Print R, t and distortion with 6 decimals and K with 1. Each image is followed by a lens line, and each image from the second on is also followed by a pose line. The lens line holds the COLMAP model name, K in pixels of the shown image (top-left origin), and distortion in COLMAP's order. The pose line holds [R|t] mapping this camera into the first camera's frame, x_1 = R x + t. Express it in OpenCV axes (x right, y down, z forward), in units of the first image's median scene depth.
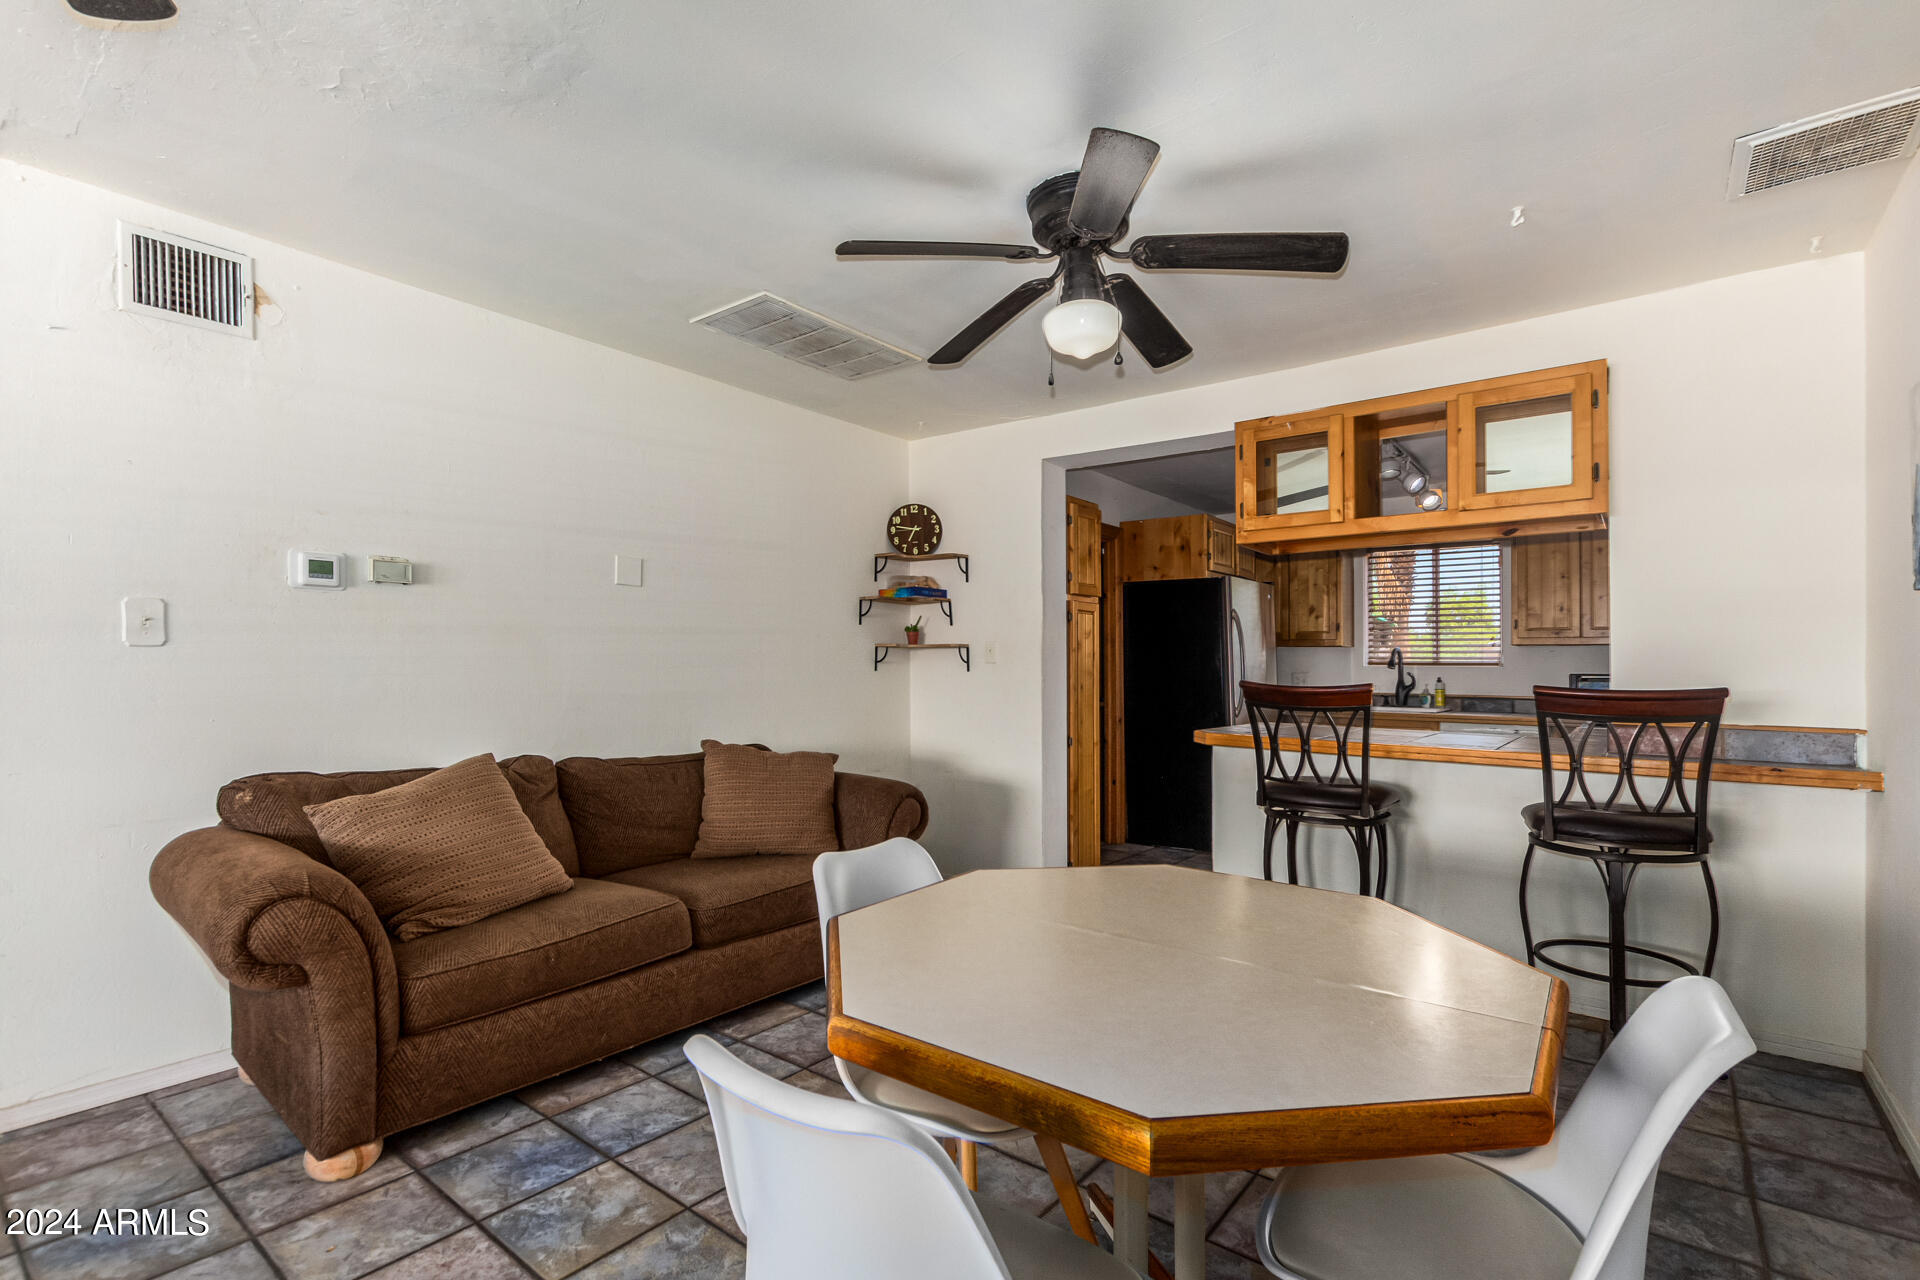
lens RADIAL K [[870.8, 0, 978.9], [0, 870.8, 636.2], [0, 0, 1]] dist [-0.000766, -0.000187]
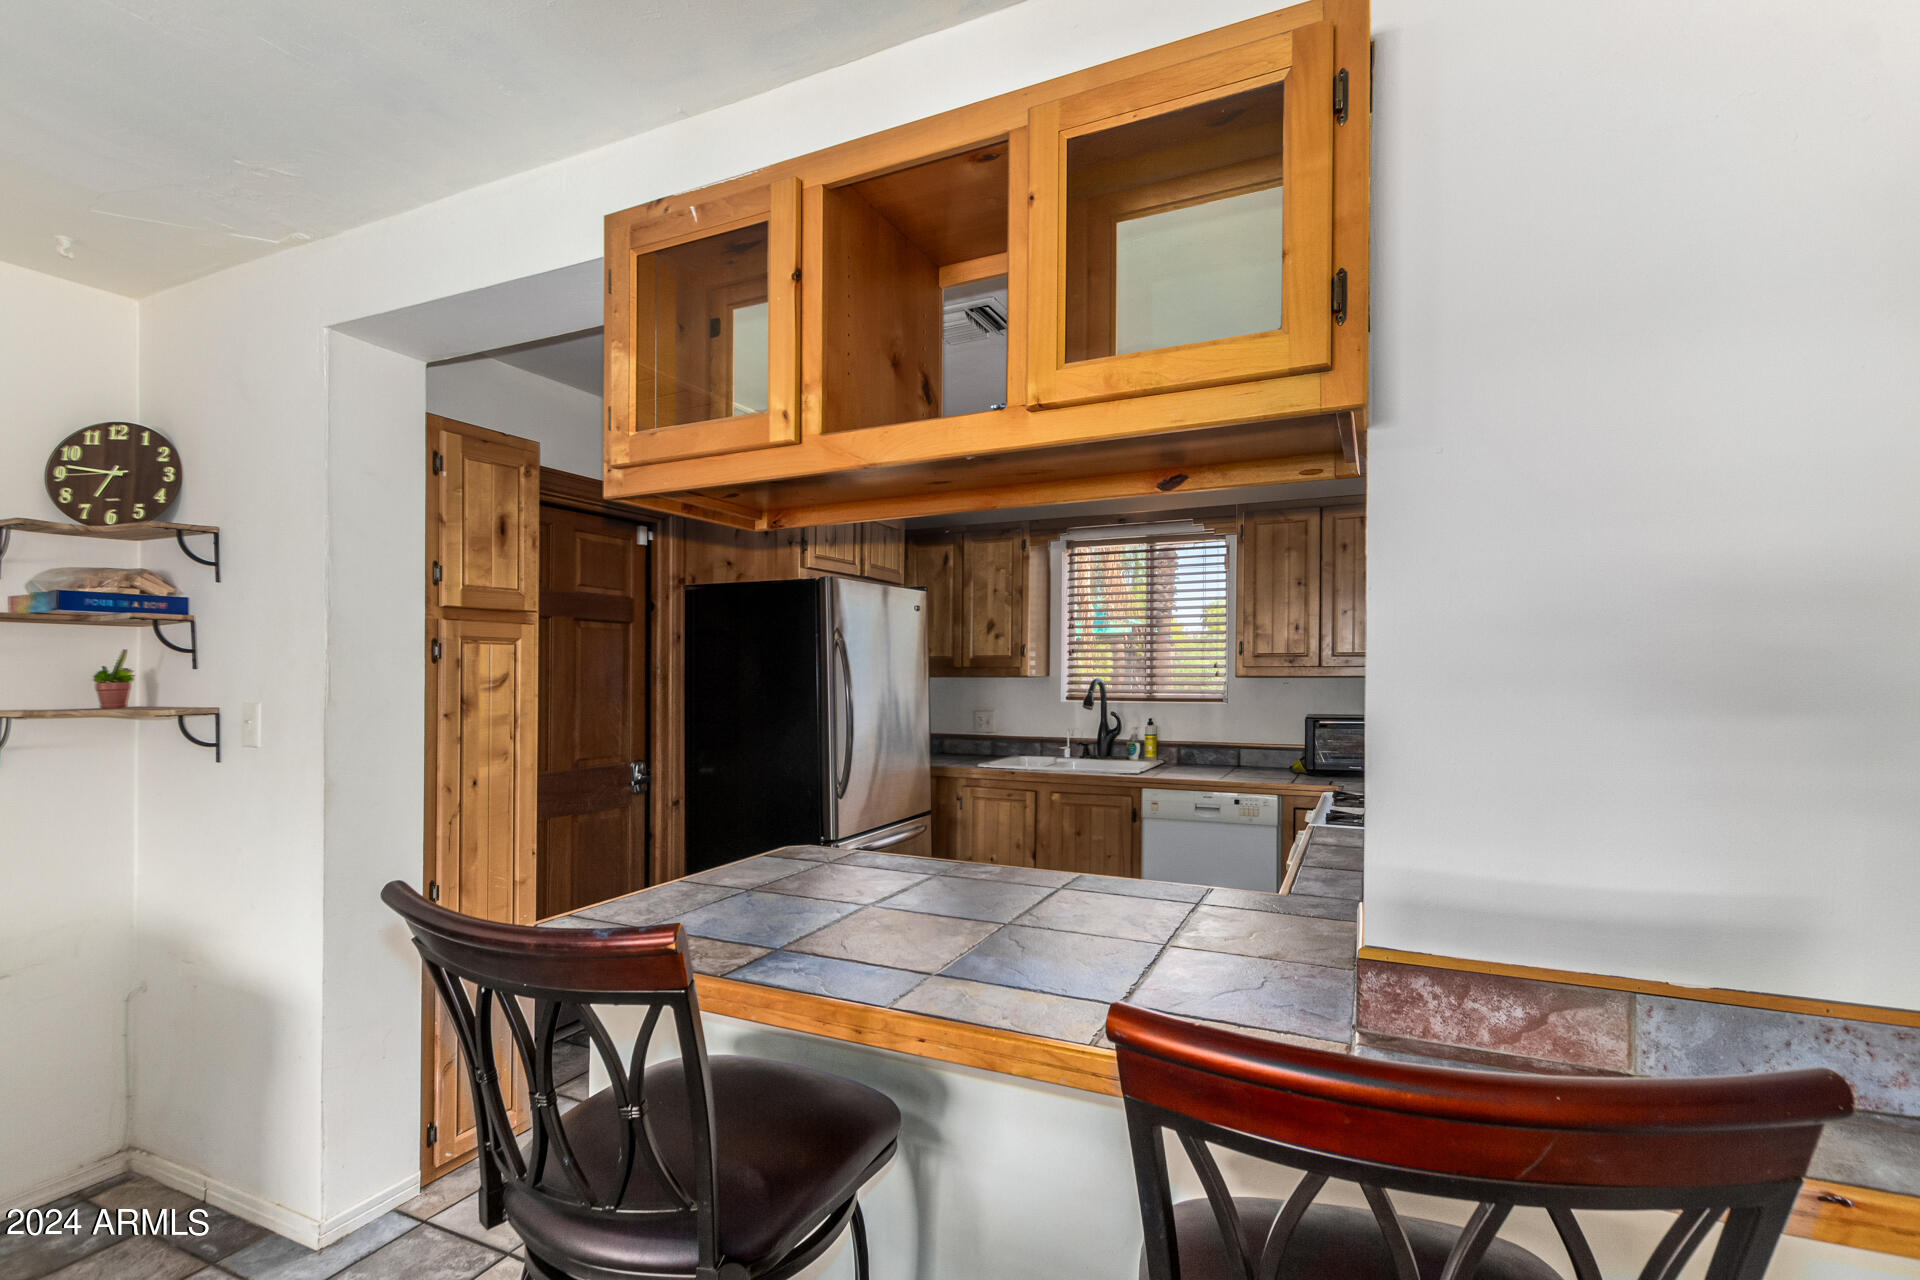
lens RADIAL K [[870.8, 0, 977.5], [0, 870.8, 668.2], [0, 0, 1]] dist [-0.000766, -0.000187]
pose [[0.975285, -0.012305, 0.220609, 0.289673], [0.004942, 0.999413, 0.033898, -0.026891], [-0.220897, -0.031970, 0.974773, 0.407439]]
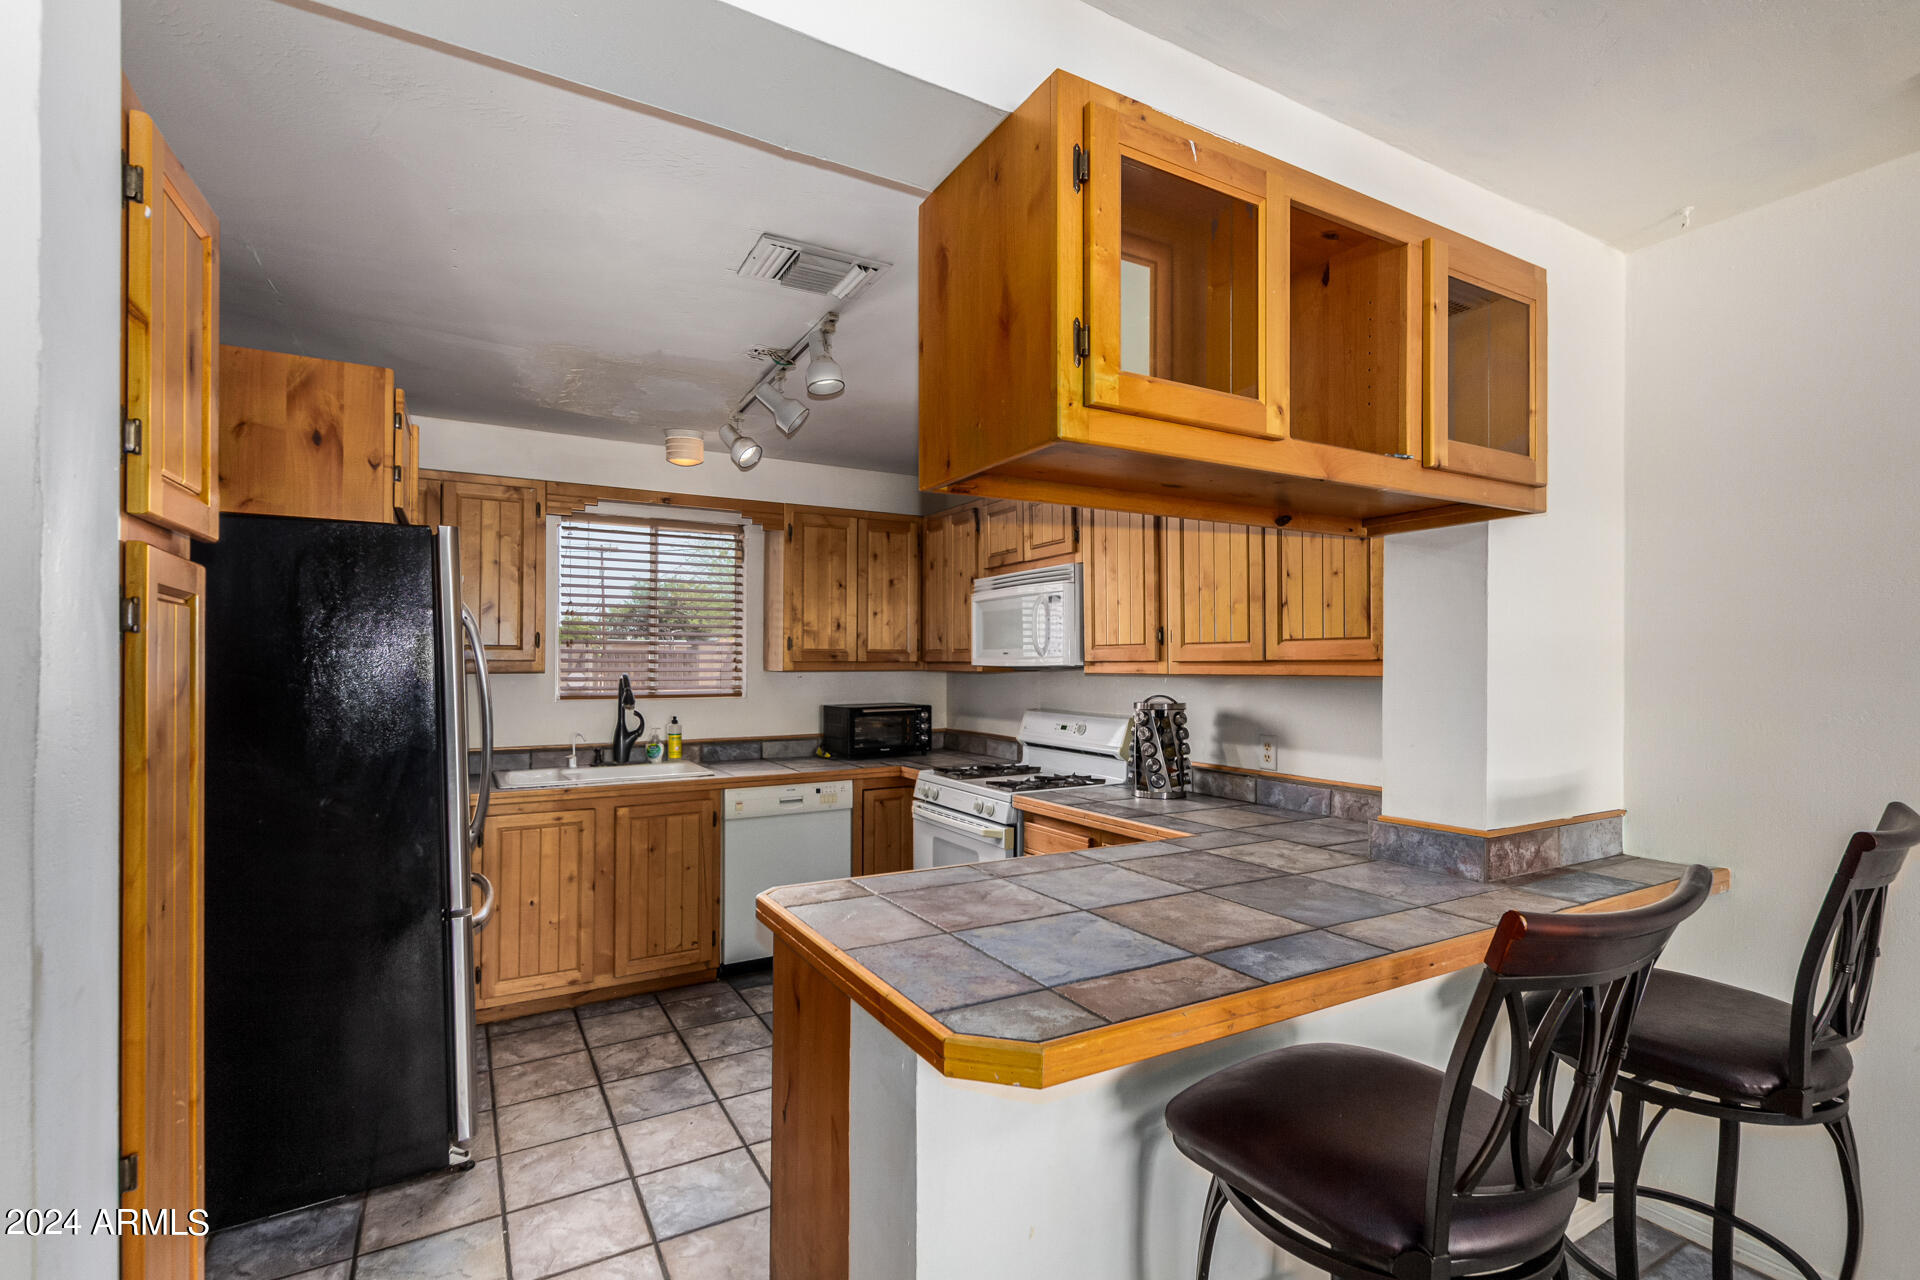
lens RADIAL K [[870.8, 0, 953.2], [0, 870.8, 665.8], [0, 0, 1]] dist [-0.000766, -0.000187]
pose [[0.396143, -0.012325, 0.918106, -0.016764], [-0.027348, 0.999308, 0.025215, -0.020259], [-0.917781, -0.035097, 0.395532, 0.685253]]
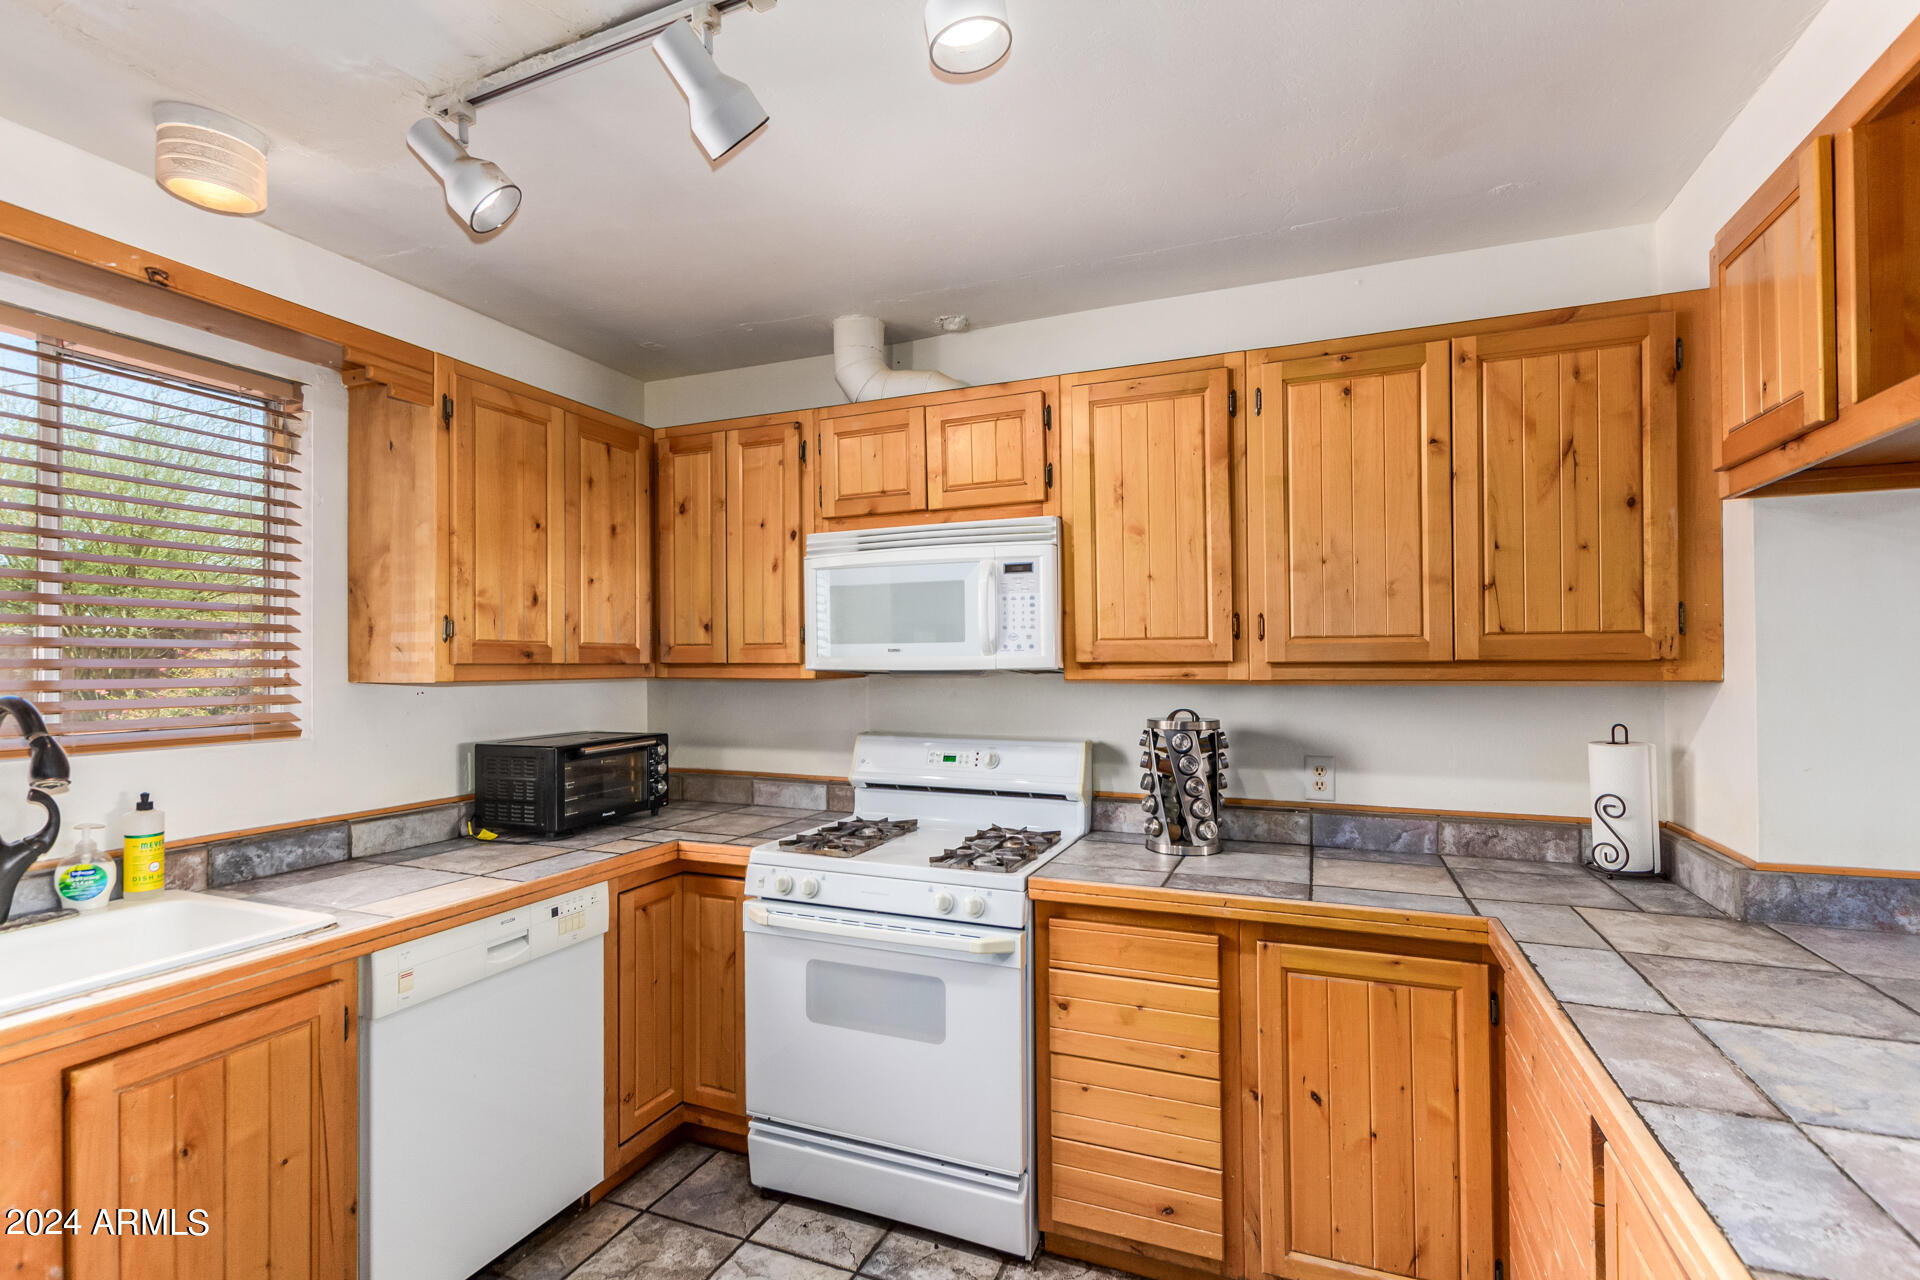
lens RADIAL K [[870.8, 0, 959.0], [0, 870.8, 667.1], [0, 0, 1]] dist [-0.000766, -0.000187]
pose [[-0.255759, -0.011914, 0.966667, 0.227051], [-0.032530, 0.999464, 0.003712, -0.006390], [-0.966193, -0.030496, -0.256009, 1.050049]]
